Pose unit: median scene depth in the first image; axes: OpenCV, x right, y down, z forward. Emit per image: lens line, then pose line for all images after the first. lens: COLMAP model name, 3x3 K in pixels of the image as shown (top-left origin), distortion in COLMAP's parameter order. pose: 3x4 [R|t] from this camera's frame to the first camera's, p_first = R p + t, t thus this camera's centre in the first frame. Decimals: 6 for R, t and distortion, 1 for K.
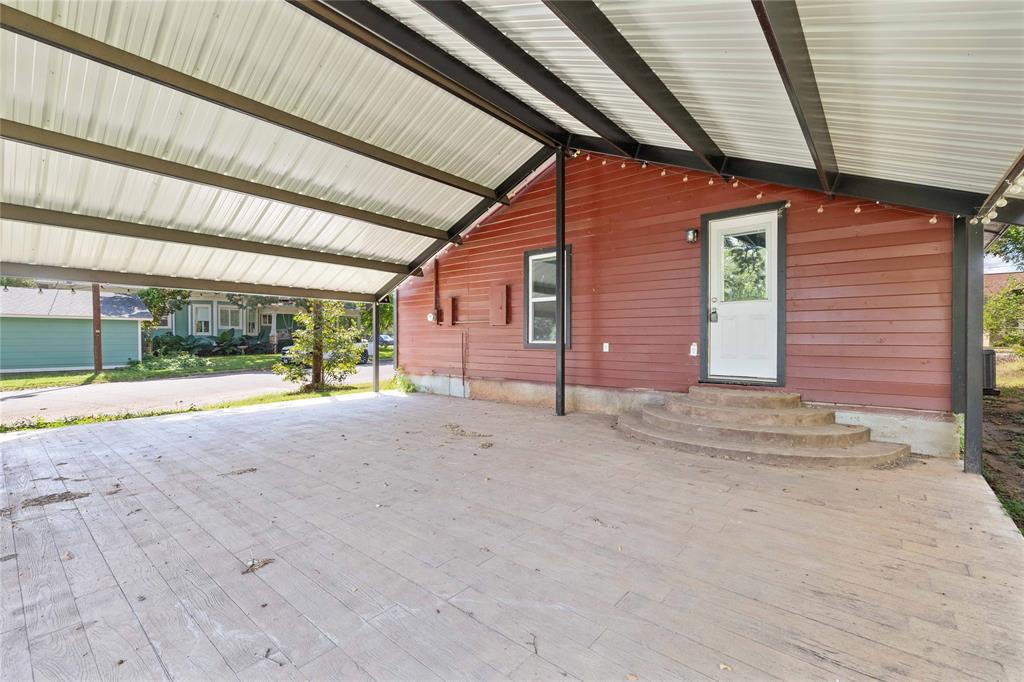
lens RADIAL K [[435.6, 0, 521.9], [0, 435.6, 343.1], [0, 0, 1]] dist [-0.000393, -0.000138]
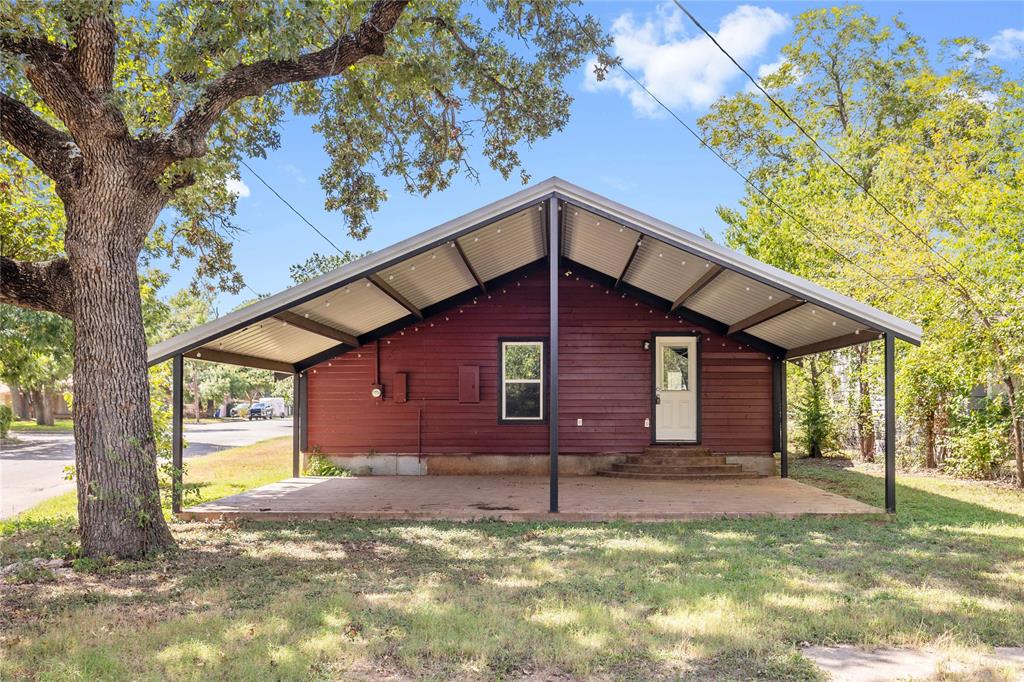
lens RADIAL K [[1025.5, 0, 538.5], [0, 1025.5, 405.0], [0, 0, 1]] dist [0.000467, 0.000000]
pose [[0.785749, -0.001429, 0.618544, -2.023899], [0.006187, 0.999965, -0.005549, -0.028473], [-0.618515, 0.008187, 0.785731, -1.482491]]
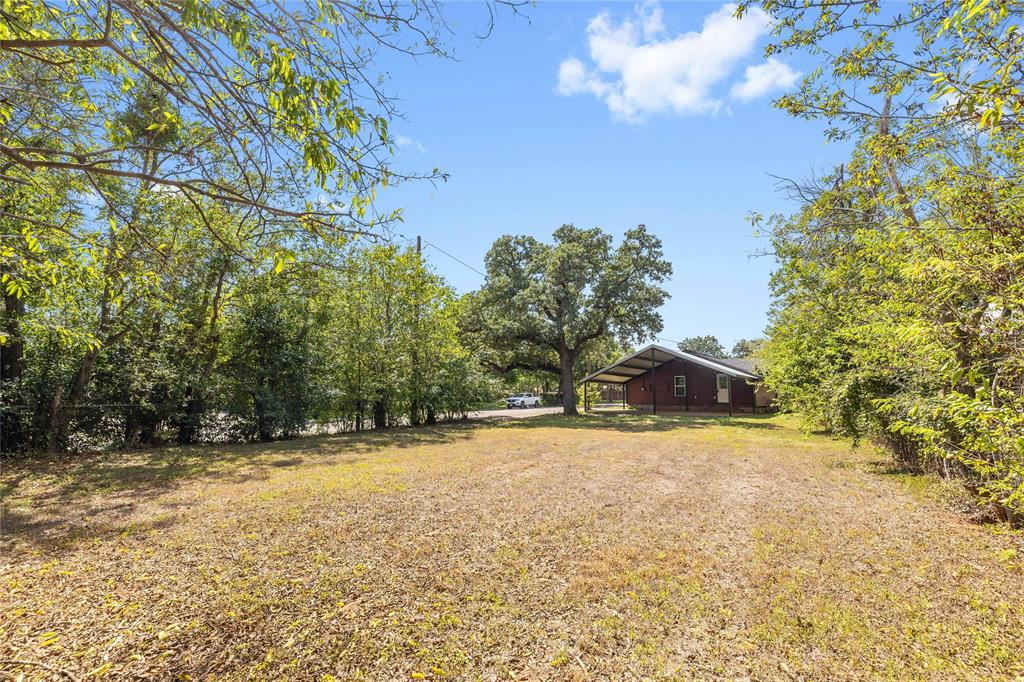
lens RADIAL K [[435.6, 0, 511.1], [0, 435.6, 340.7], [0, 0, 1]] dist [-0.000393, -0.000138]
pose [[0.999938, 0.009170, -0.006292, -2.092295], [-0.009921, 0.991192, -0.132064, 0.054689], [0.005026, 0.132118, 0.991221, -4.445060]]
